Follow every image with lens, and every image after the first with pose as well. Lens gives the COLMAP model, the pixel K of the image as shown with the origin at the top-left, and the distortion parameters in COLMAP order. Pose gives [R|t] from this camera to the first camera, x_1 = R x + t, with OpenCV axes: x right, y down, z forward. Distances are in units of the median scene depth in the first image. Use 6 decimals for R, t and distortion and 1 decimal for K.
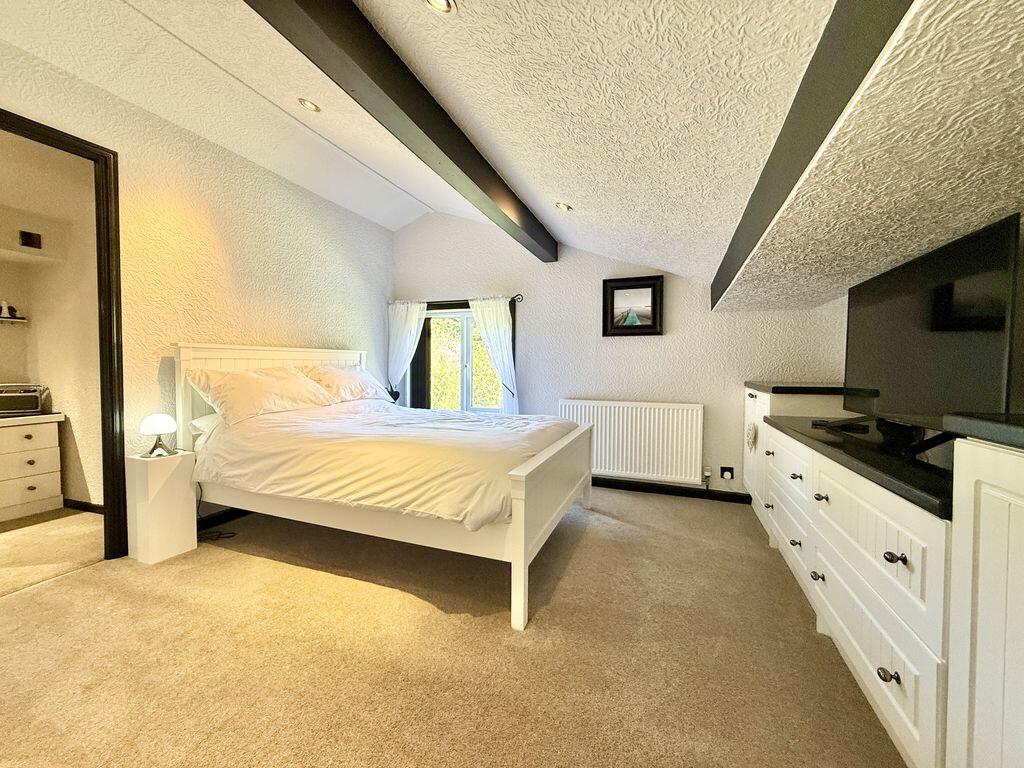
lens RADIAL K [[407.2, 0, 514.3], [0, 407.2, 387.6], [0, 0, 1]] dist [0.001069, -0.000081]
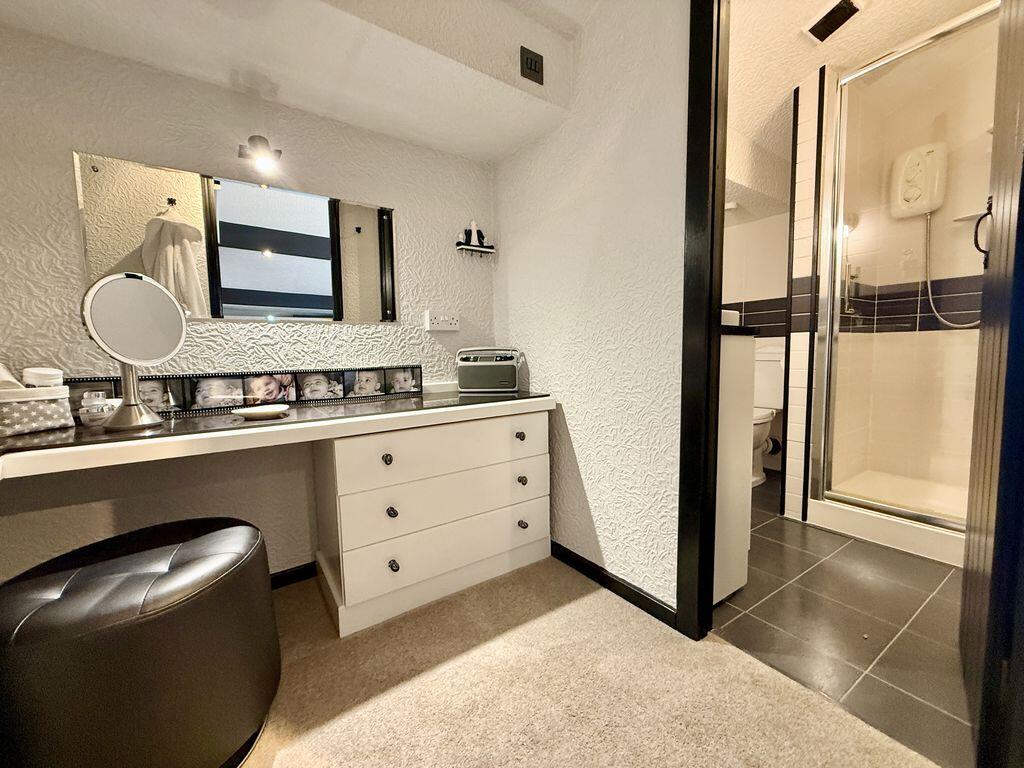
lens RADIAL K [[407.2, 0, 511.1], [0, 407.2, 385.1], [0, 0, 1]] dist [0.001069, -0.000081]
pose [[0.806395, 0.019713, -0.591049, -0.811914], [0.001306, 0.999383, 0.035113, 0.027910], [0.591376, -0.029087, 0.805871, 0.501303]]
